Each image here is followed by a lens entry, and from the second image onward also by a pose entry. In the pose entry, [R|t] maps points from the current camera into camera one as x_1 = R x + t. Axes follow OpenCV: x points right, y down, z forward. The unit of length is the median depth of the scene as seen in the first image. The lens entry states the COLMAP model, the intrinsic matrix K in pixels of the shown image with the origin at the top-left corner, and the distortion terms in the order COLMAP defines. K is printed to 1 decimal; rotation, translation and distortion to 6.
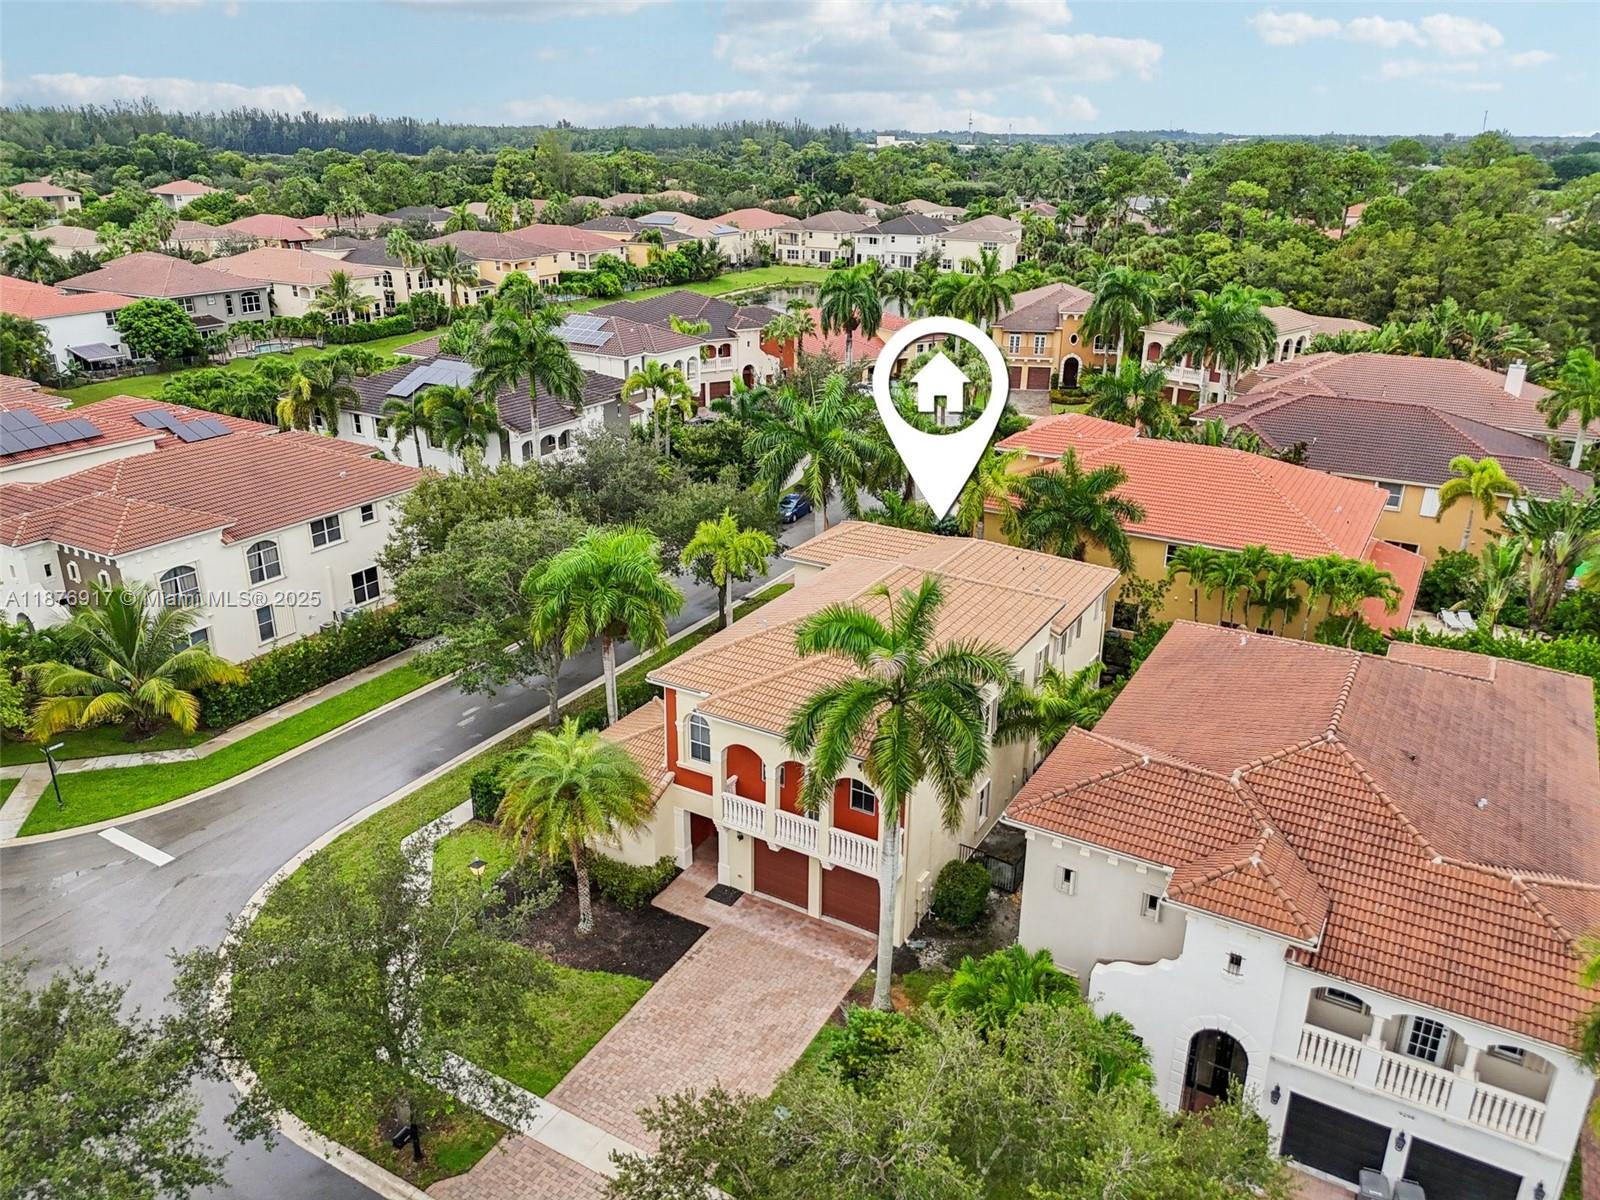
lens RADIAL K [[1184.8, 0, 800.0], [0, 1184.8, 600.0], [0, 0, 1]] dist [0.067327, -0.058914]
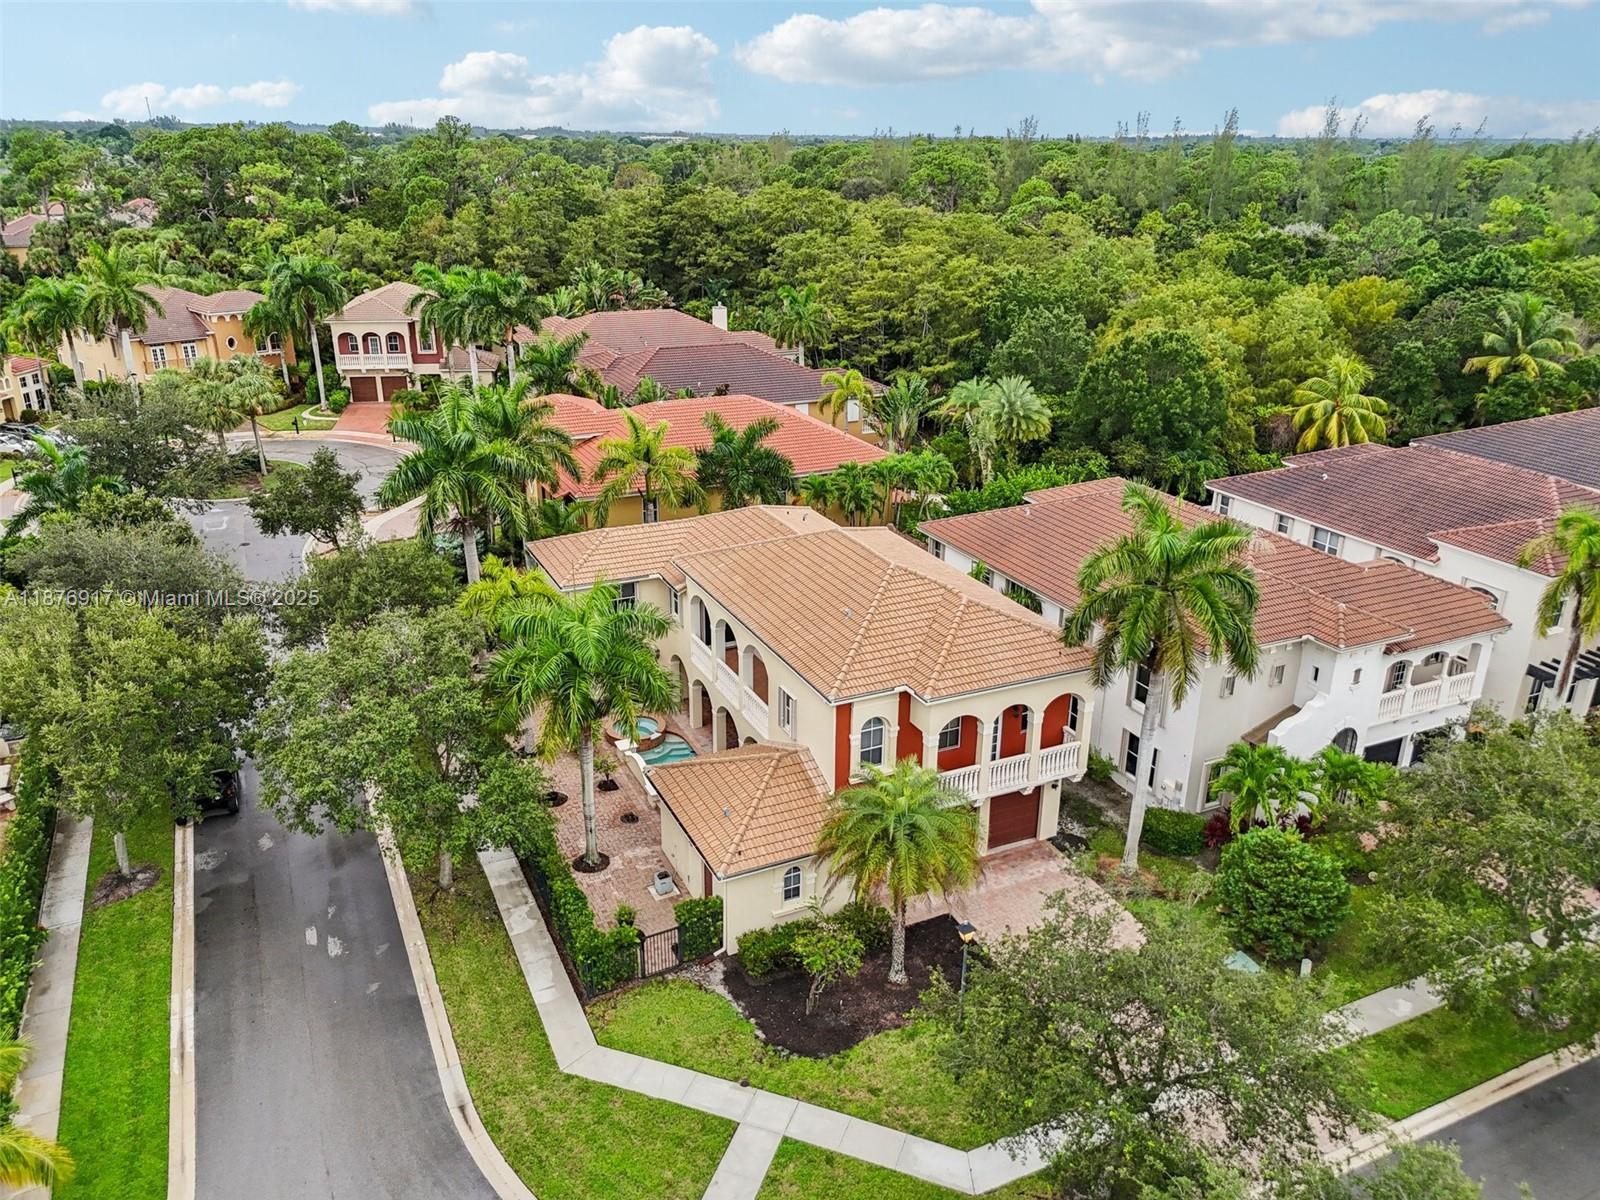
lens RADIAL K [[1184.8, 0, 800.0], [0, 1184.8, 600.0], [0, 0, 1]] dist [0.067327, -0.058914]
pose [[0.562491, -0.306253, 0.767993, -0.354918], [0.299806, 0.941202, 0.155741, -0.067600], [-0.770533, 0.142646, 0.621234, 0.196240]]
